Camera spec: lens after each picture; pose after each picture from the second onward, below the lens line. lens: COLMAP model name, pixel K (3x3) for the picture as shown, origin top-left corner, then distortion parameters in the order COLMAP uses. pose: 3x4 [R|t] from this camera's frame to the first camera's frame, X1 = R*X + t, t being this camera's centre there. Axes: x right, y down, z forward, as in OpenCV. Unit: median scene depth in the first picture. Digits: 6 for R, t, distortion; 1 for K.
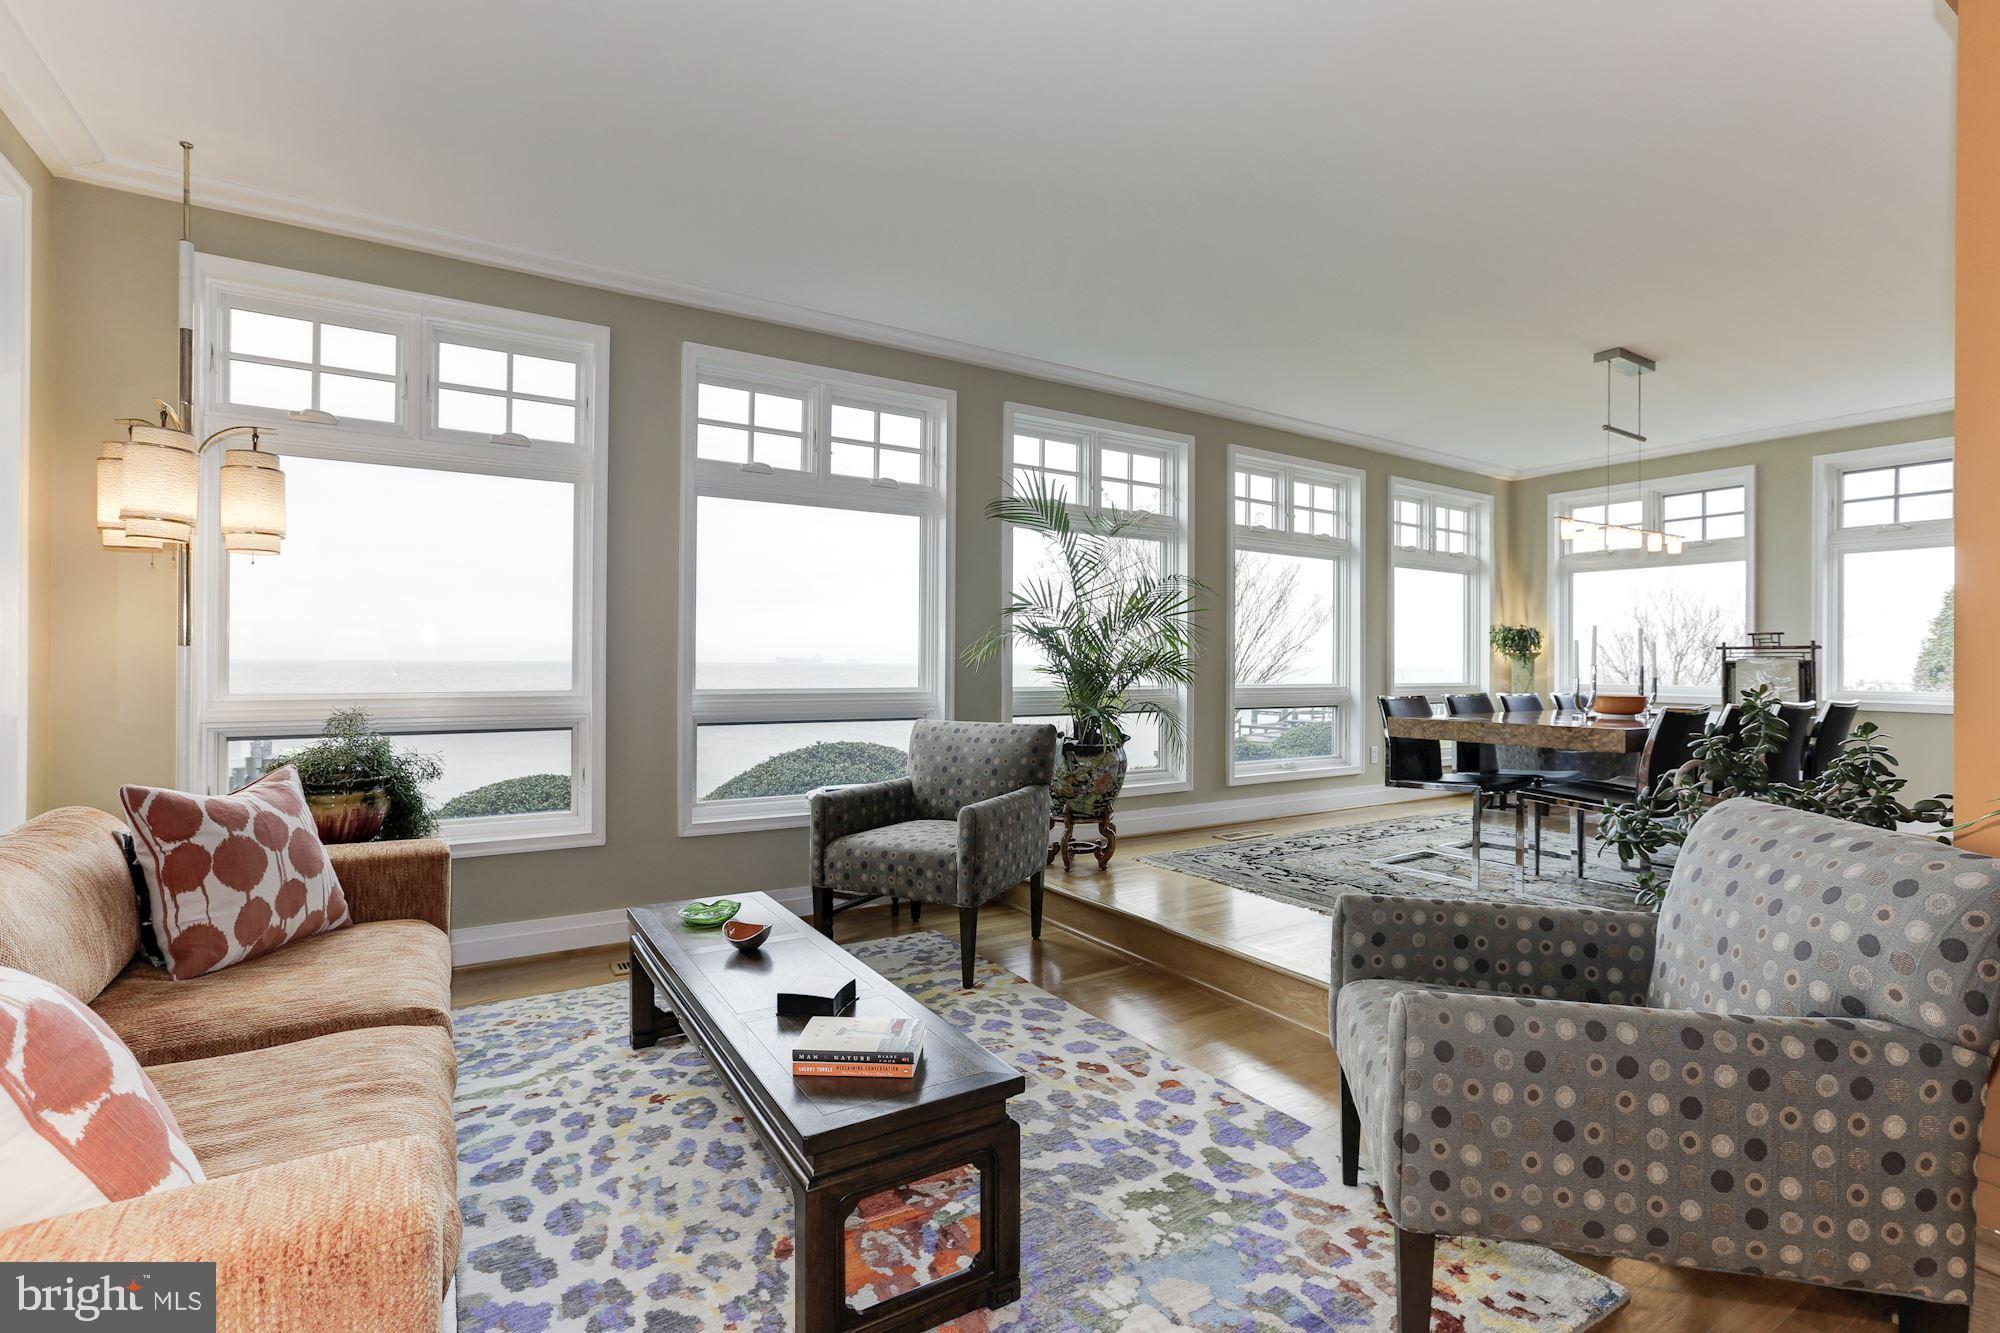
lens RADIAL K [[914.5, 0, 993.5], [0, 914.5, 656.3], [0, 0, 1]] dist [-0.003021, 0.002041]
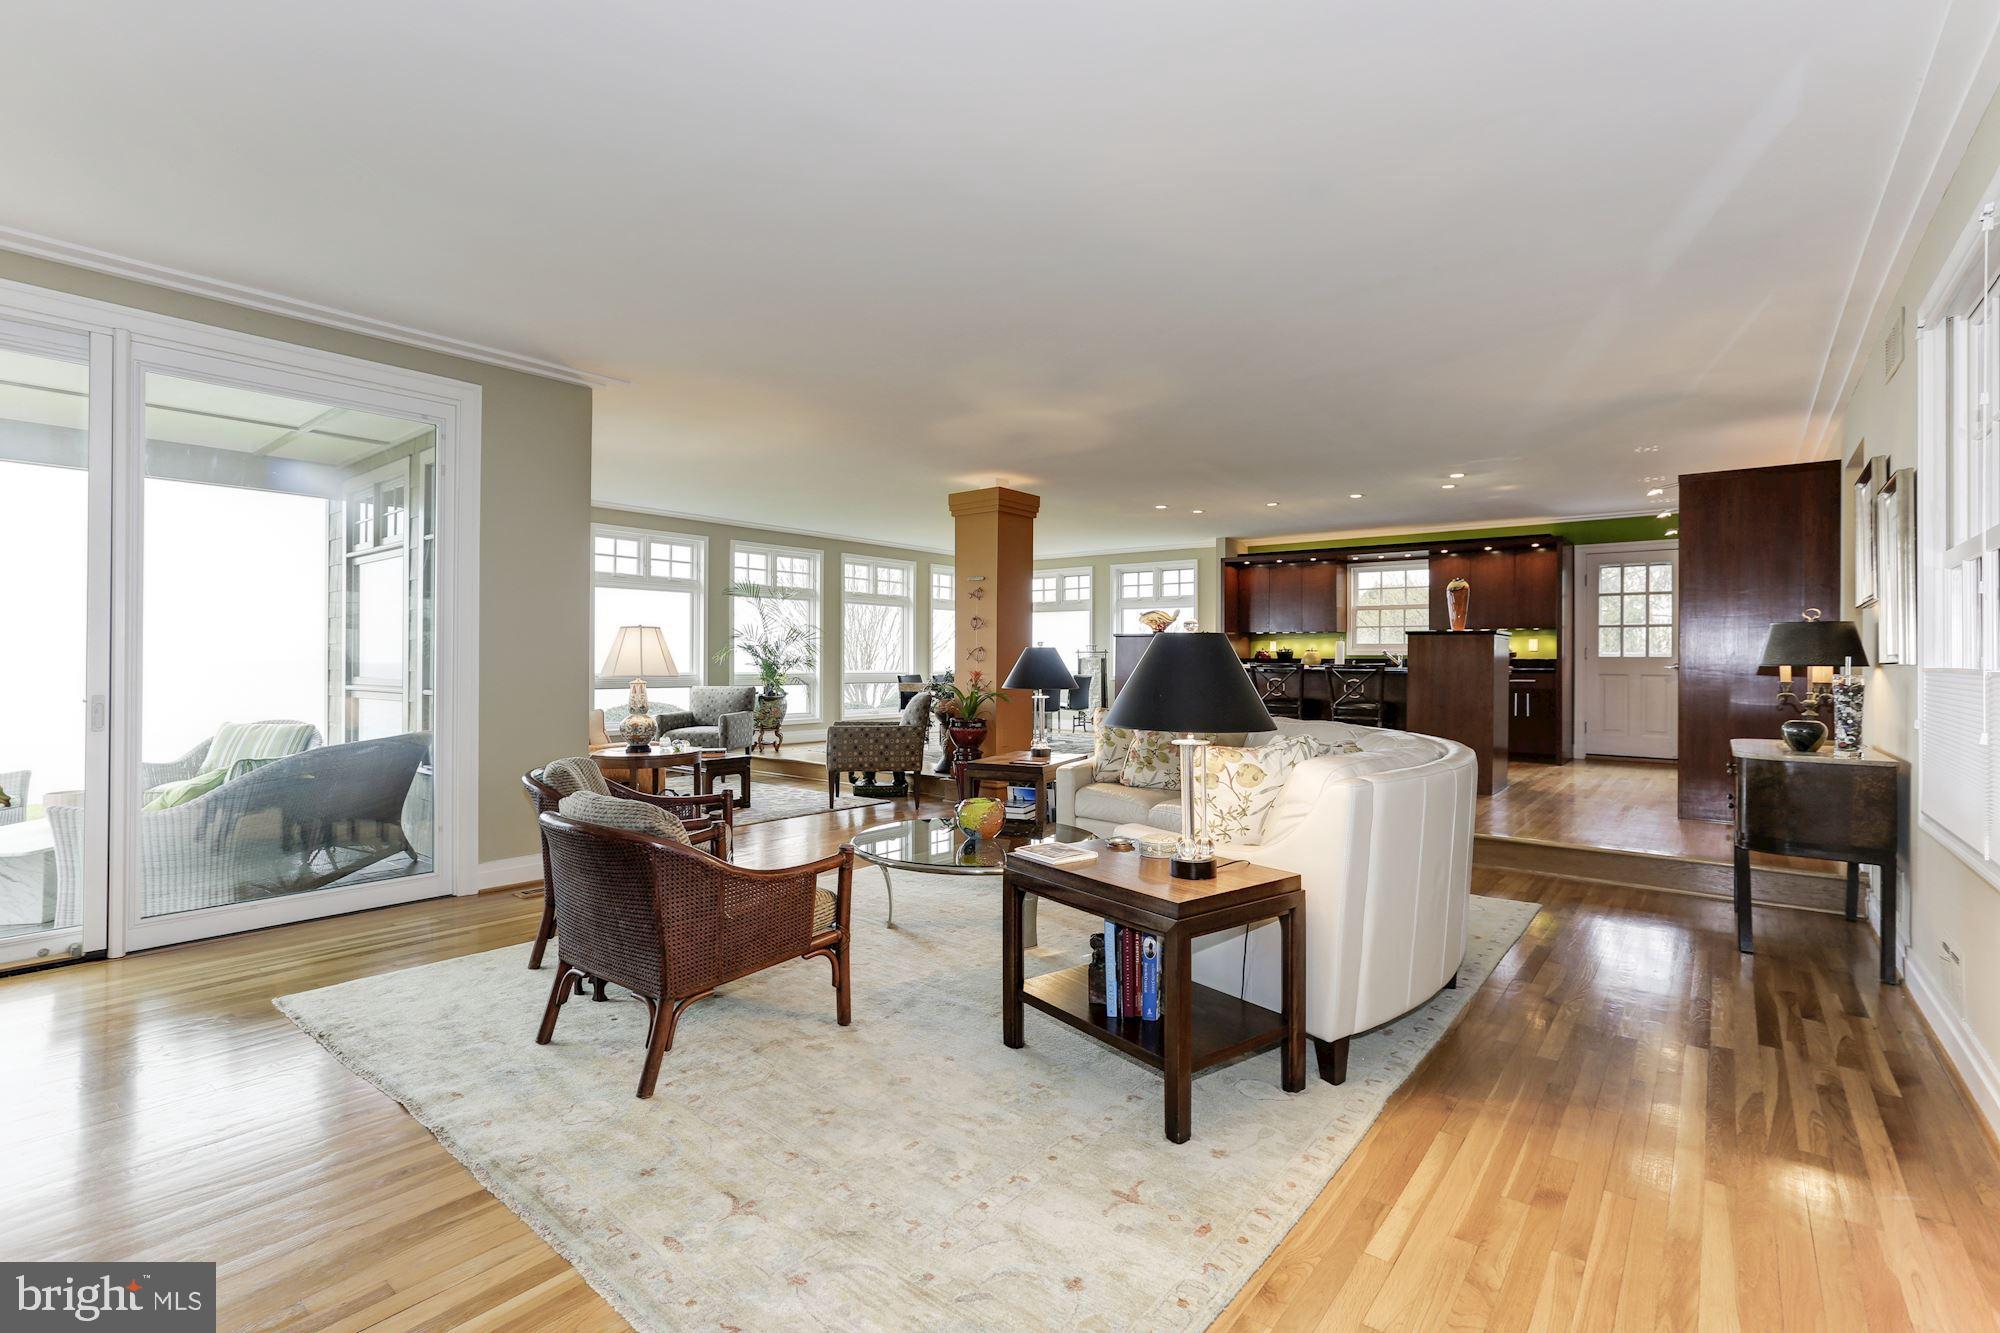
lens RADIAL K [[914.5, 0, 979.5], [0, 914.5, 652.4], [0, 0, 1]] dist [-0.003021, 0.002041]
pose [[0.949562, -0.000428, 0.313580, -0.109702], [0.000760, 0.999999, -0.000938, -0.010992], [-0.313579, 0.001129, 0.949561, -1.266695]]
